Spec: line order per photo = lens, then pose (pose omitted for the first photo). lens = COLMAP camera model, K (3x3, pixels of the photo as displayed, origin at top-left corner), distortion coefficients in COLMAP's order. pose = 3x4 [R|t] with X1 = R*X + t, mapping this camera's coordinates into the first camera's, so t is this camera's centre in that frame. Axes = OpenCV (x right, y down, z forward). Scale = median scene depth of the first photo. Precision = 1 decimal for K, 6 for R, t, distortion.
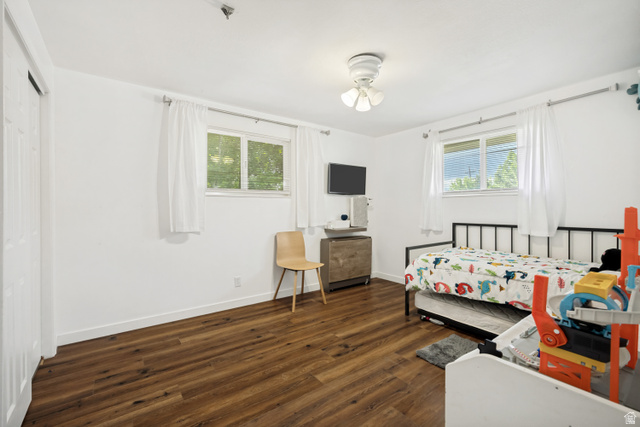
lens RADIAL K [[279.8, 0, 318.3], [0, 279.8, 206.9], [0, 0, 1]] dist [0.000385, -0.000095]
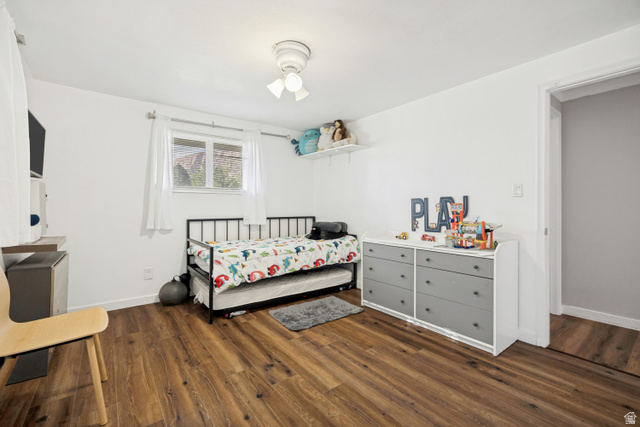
lens RADIAL K [[279.8, 0, 318.3], [0, 279.8, 206.9], [0, 0, 1]] dist [0.000385, -0.000095]
pose [[-0.018447, 0.002661, 0.999826, -0.705036], [-0.007395, 0.999969, -0.002798, 0.019218], [-0.999802, -0.007445, -0.018427, 0.822338]]
